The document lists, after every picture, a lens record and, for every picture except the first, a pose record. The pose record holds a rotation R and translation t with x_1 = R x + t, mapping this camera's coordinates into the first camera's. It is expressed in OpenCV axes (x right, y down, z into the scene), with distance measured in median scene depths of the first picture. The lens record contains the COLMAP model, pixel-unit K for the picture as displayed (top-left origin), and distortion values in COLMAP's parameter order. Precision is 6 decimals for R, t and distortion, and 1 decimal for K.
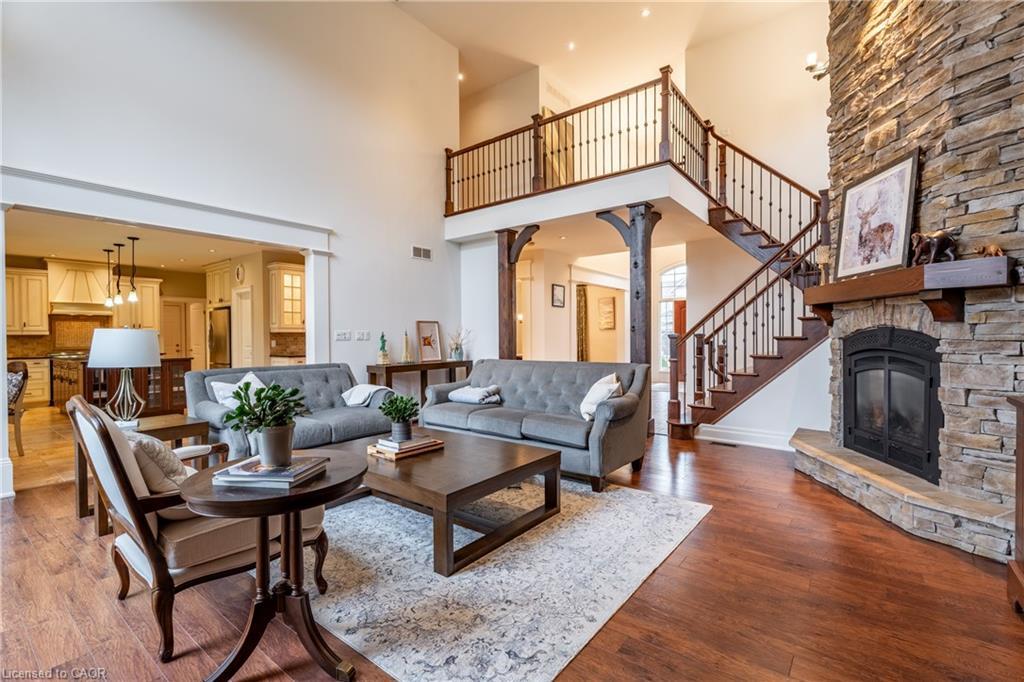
lens RADIAL K [[456.5, 0, 509.0], [0, 456.5, 339.3], [0, 0, 1]] dist [0.008969, -0.000019]
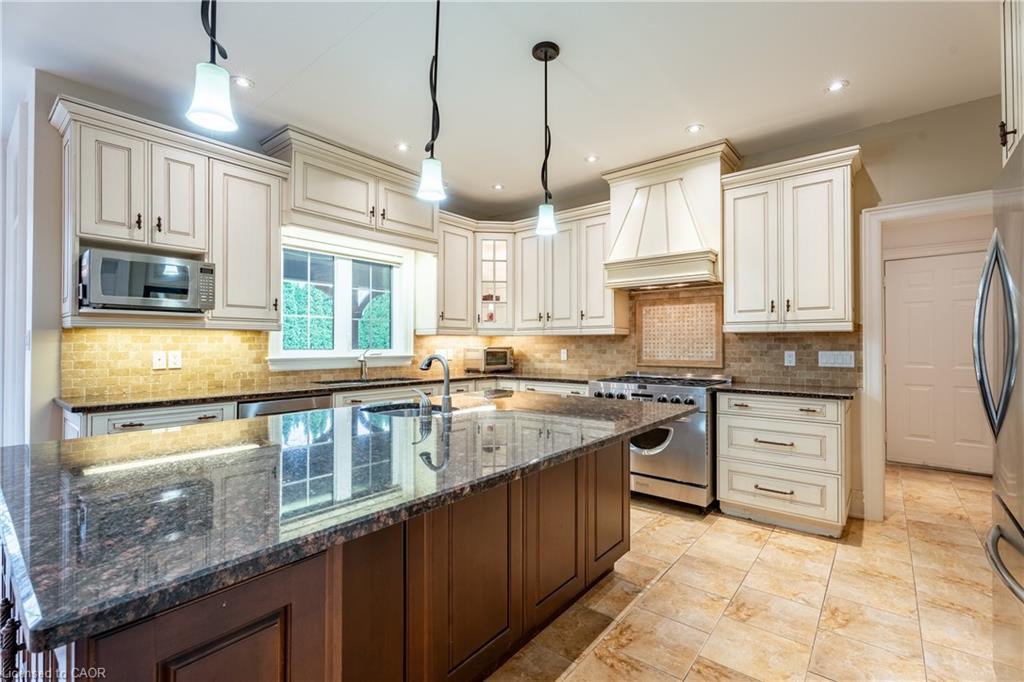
lens RADIAL K [[456.5, 0, 516.6], [0, 456.5, 336.4], [0, 0, 1]] dist [0.008969, -0.000019]
pose [[-0.020513, -0.010169, -0.999738, -0.519585], [-0.008158, 0.999917, -0.010004, -0.002044], [0.999756, 0.007951, -0.020595, 0.899673]]
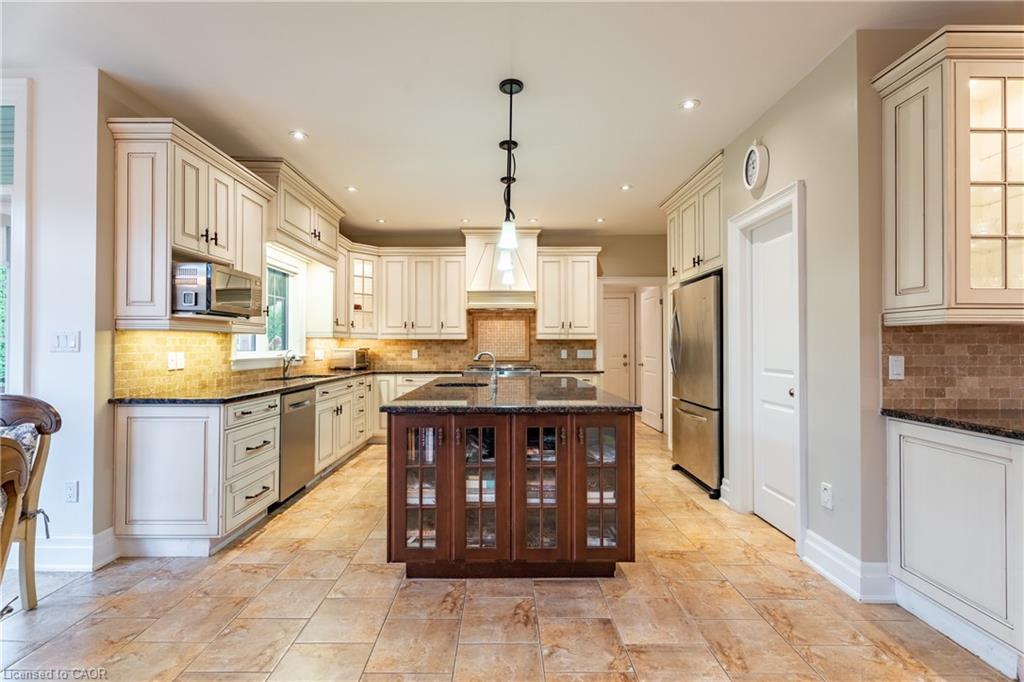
lens RADIAL K [[456.5, 0, 505.2], [0, 456.5, 342.1], [0, 0, 1]] dist [0.008969, -0.000019]
pose [[0.617915, 0.000923, -0.786244, -0.417940], [-0.011994, 0.999894, -0.008252, -0.000574], [0.786153, 0.014529, 0.617861, 0.614116]]
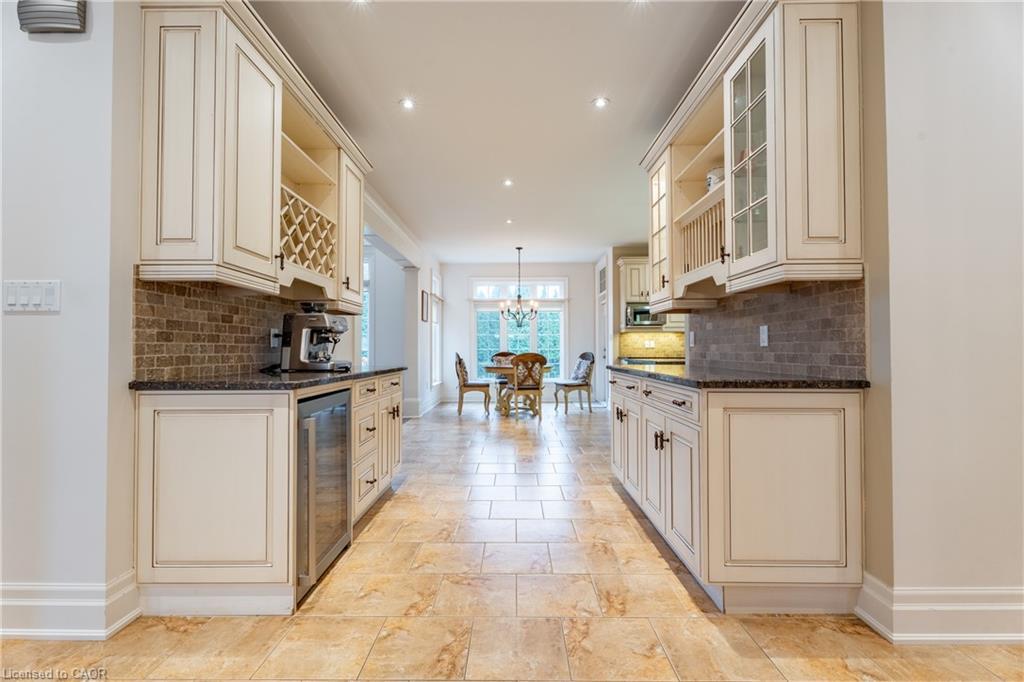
lens RADIAL K [[456.5, 0, 513.8], [0, 456.5, 342.2], [0, 0, 1]] dist [0.008969, -0.000019]
pose [[-0.787299, -0.004854, -0.616553, -0.119423], [0.000114, 0.999968, -0.008017, 0.016727], [0.616572, -0.006382, -0.787273, 1.155417]]
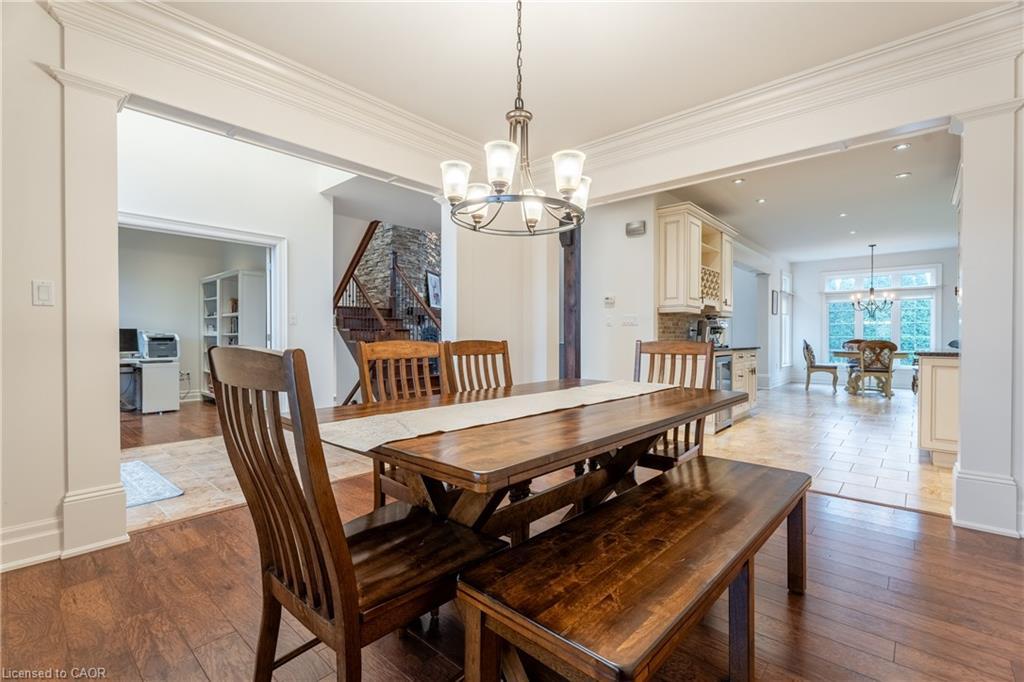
lens RADIAL K [[456.5, 0, 515.0], [0, 456.5, 341.0], [0, 0, 1]] dist [0.008969, -0.000019]
pose [[-0.998660, 0.002995, 0.051673, 0.037980], [0.003806, 0.999871, 0.015595, 0.013854], [-0.051620, 0.015770, -0.998542, 1.484337]]
